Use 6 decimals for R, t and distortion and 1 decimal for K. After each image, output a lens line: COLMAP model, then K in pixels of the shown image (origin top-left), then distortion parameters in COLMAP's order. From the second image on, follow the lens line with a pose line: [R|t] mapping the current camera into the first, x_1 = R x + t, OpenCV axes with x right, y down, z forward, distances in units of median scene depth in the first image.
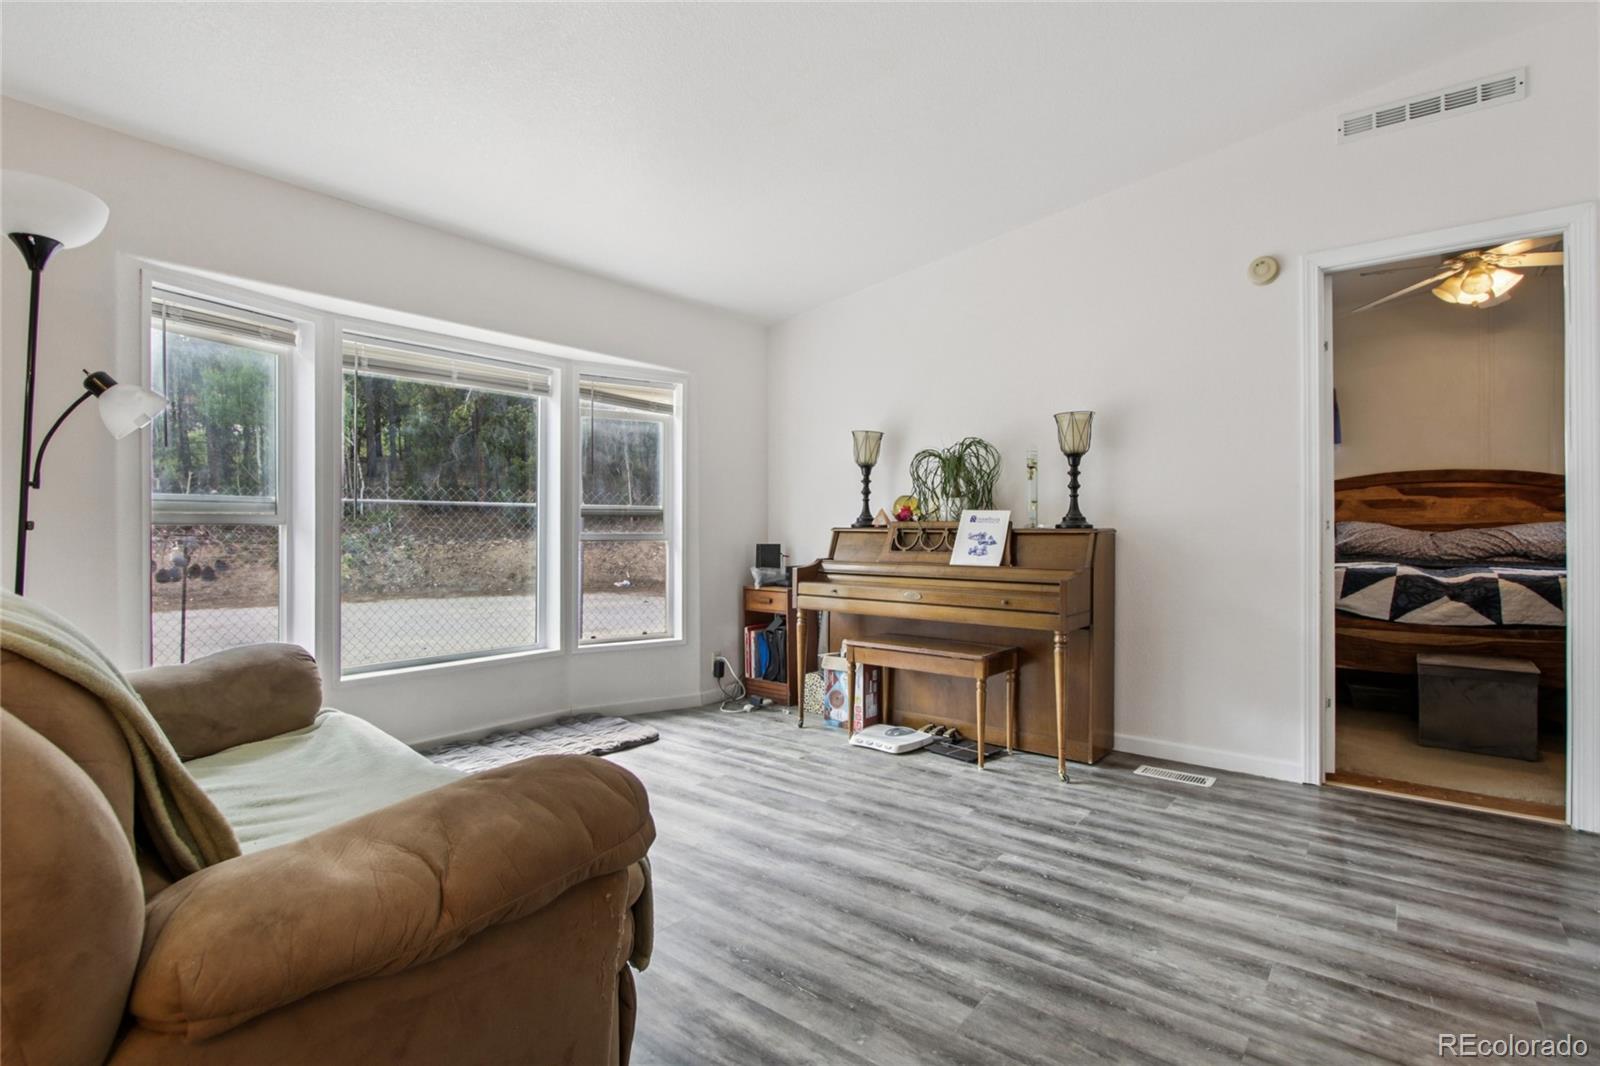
lens RADIAL K [[757.1, 0, 789.5], [0, 757.1, 526.4], [0, 0, 1]] dist [-0.005033, -0.000705]
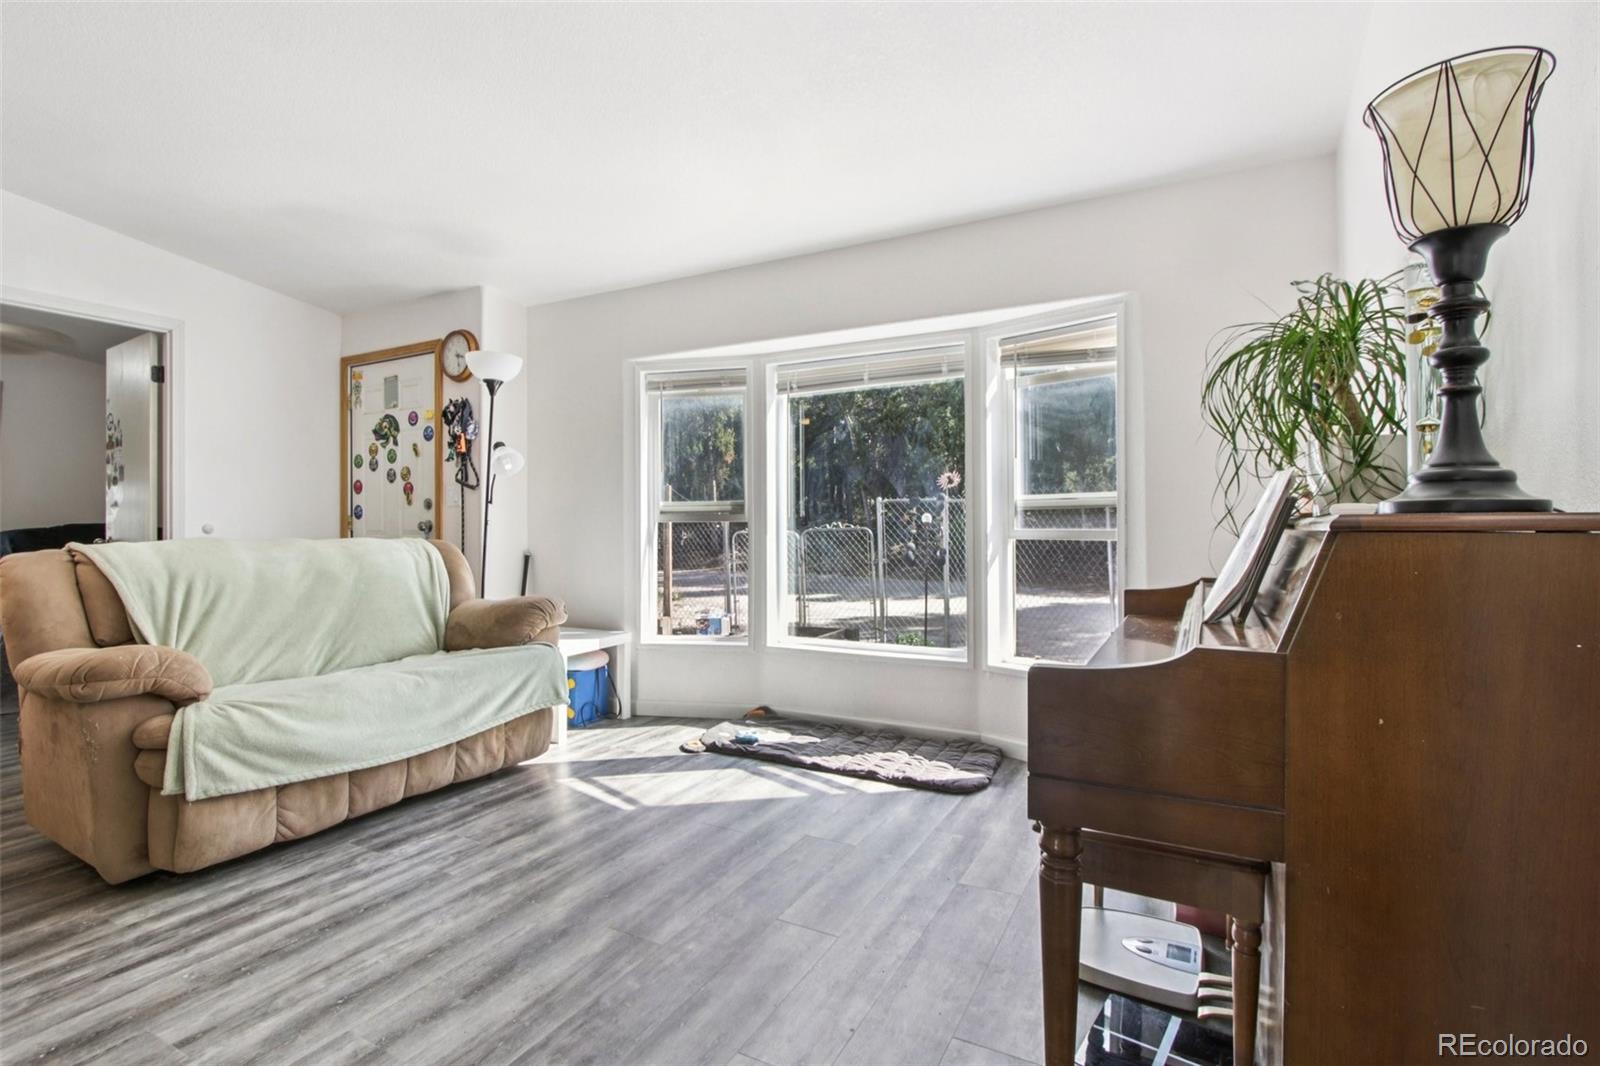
lens RADIAL K [[757.1, 0, 789.5], [0, 757.1, 526.4], [0, 0, 1]] dist [-0.005033, -0.000705]
pose [[0.193799, -0.000597, -0.981041, 0.638524], [0.003915, 0.999992, 0.000165, 0.005433], [0.981034, -0.003873, 0.193799, 0.775268]]
